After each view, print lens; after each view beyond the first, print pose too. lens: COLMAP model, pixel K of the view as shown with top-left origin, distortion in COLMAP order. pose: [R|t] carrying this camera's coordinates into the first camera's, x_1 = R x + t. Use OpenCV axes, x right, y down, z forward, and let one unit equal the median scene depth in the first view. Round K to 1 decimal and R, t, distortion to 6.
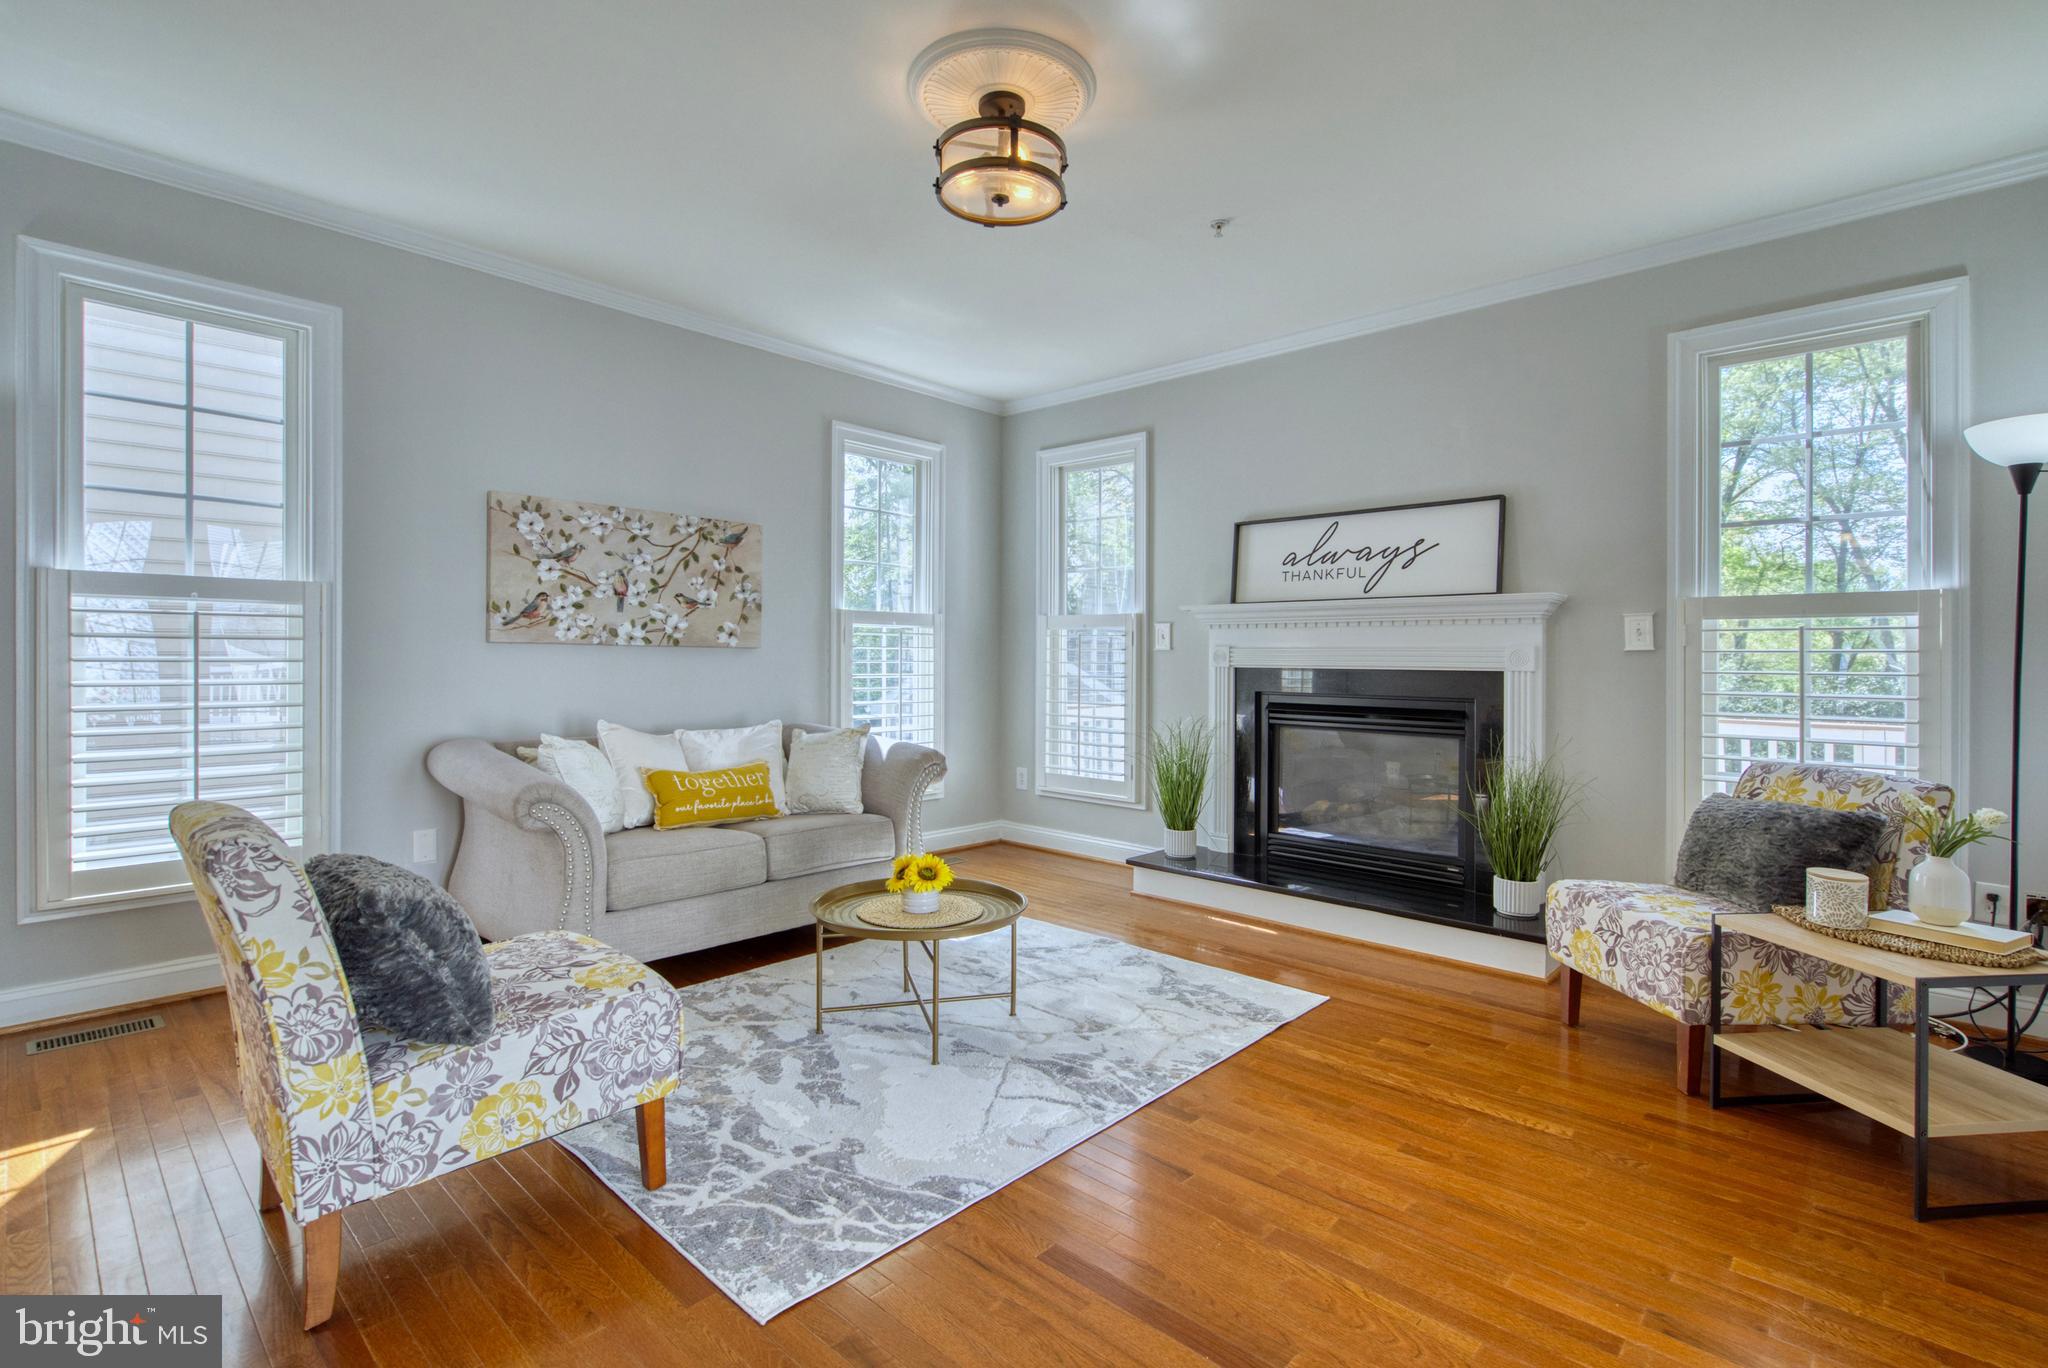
lens RADIAL K [[948.9, 0, 1017.1], [0, 948.9, 665.5], [0, 0, 1]] dist [-0.027245, 0.009562]
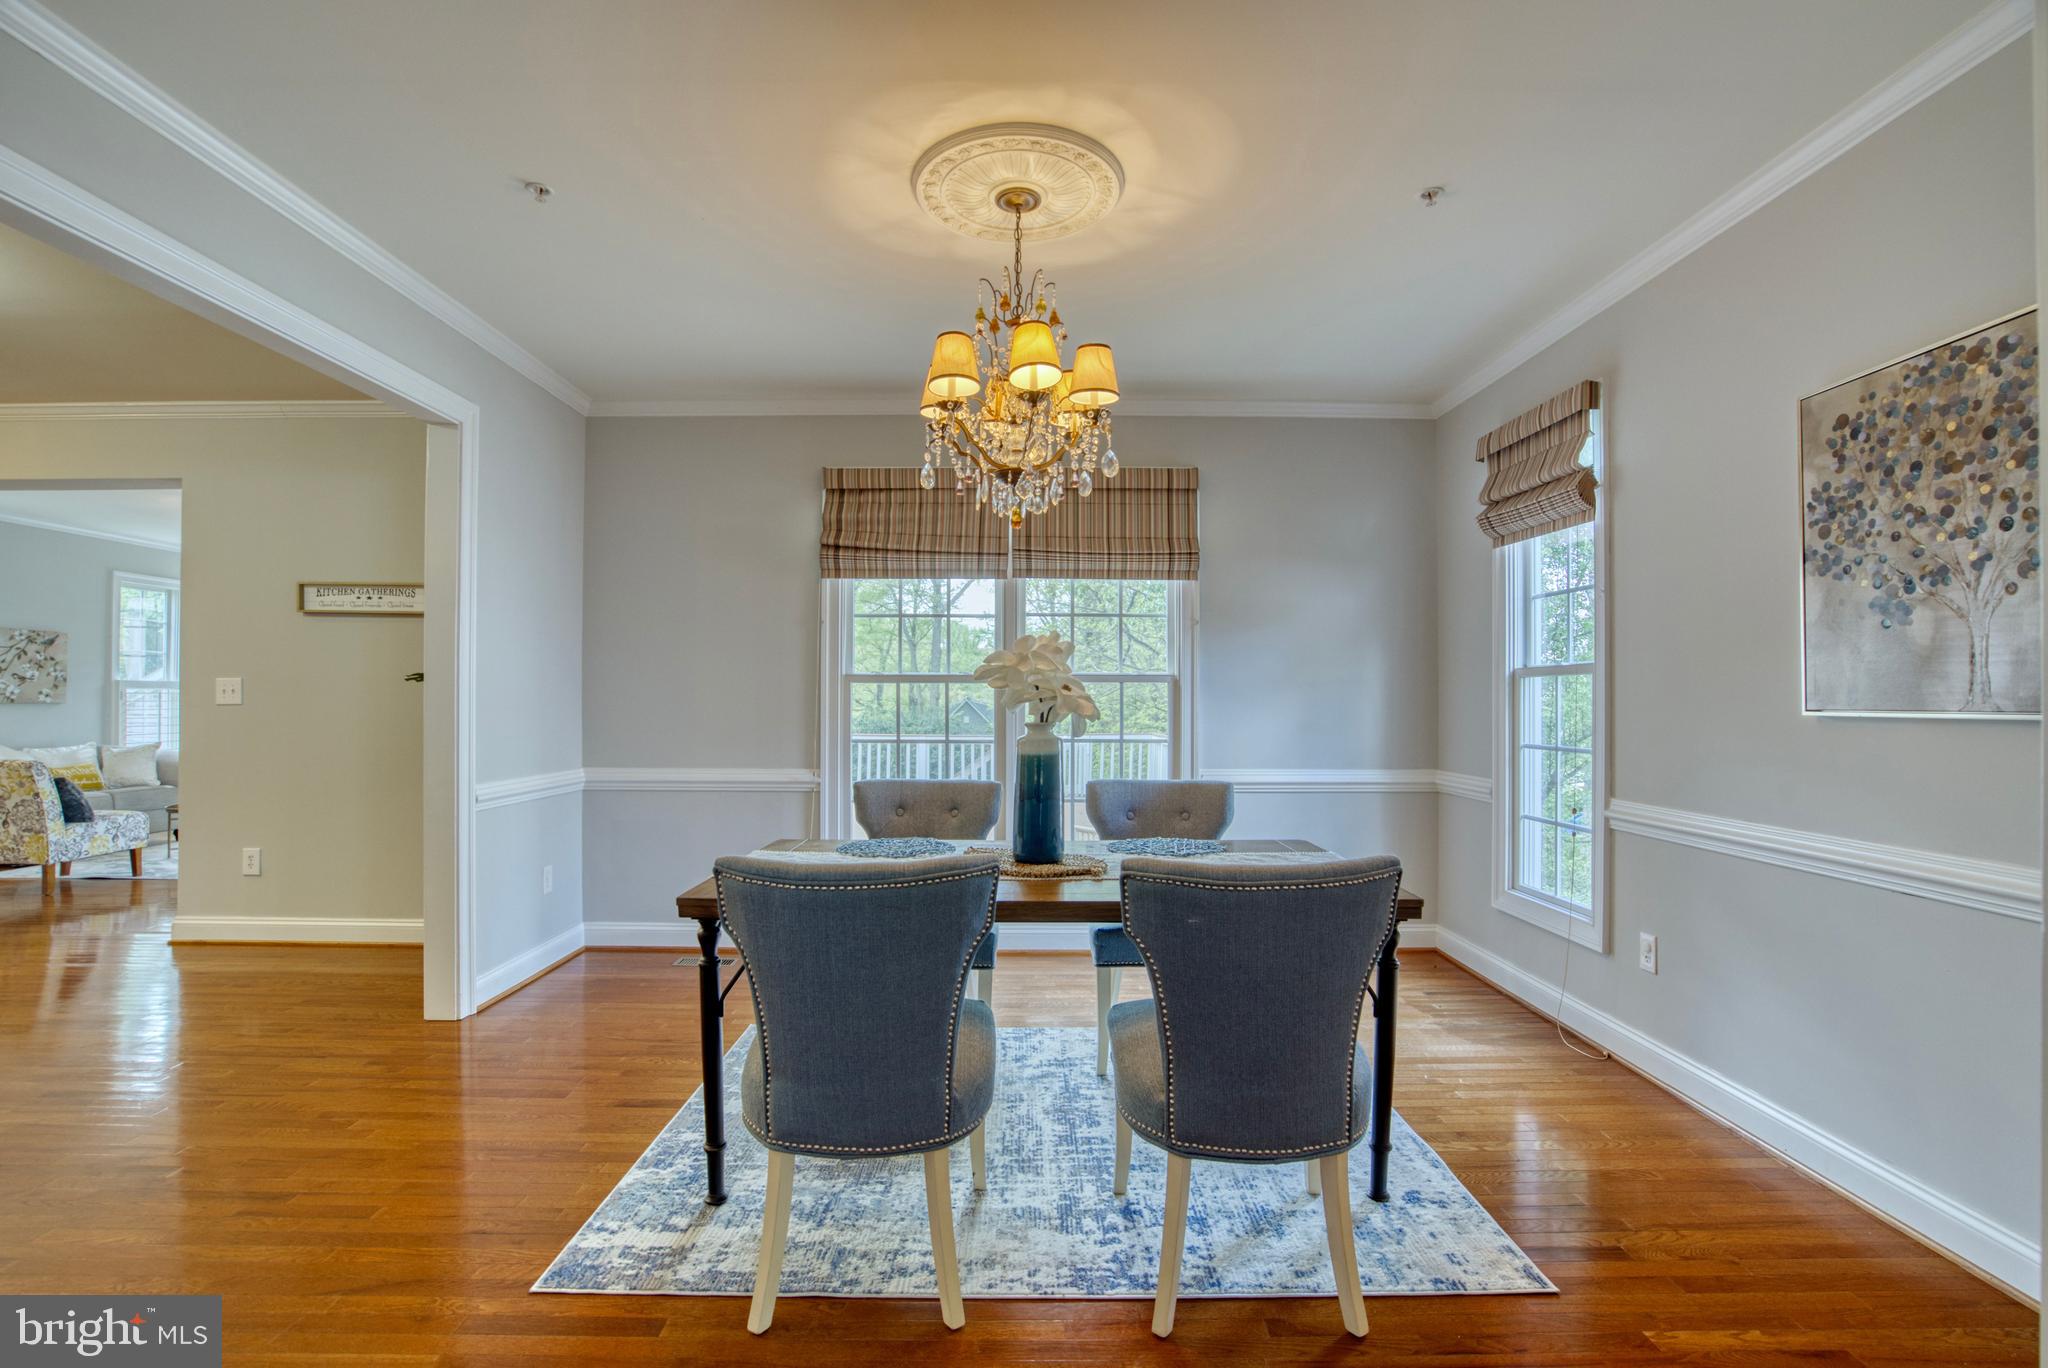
lens RADIAL K [[948.9, 0, 1016.5], [0, 948.9, 685.1], [0, 0, 1]] dist [-0.027245, 0.009562]
pose [[0.734103, 0.004065, 0.679026, -0.161562], [0.007779, 0.999866, -0.014396, -0.013945], [-0.678994, 0.015850, 0.733973, -1.570871]]
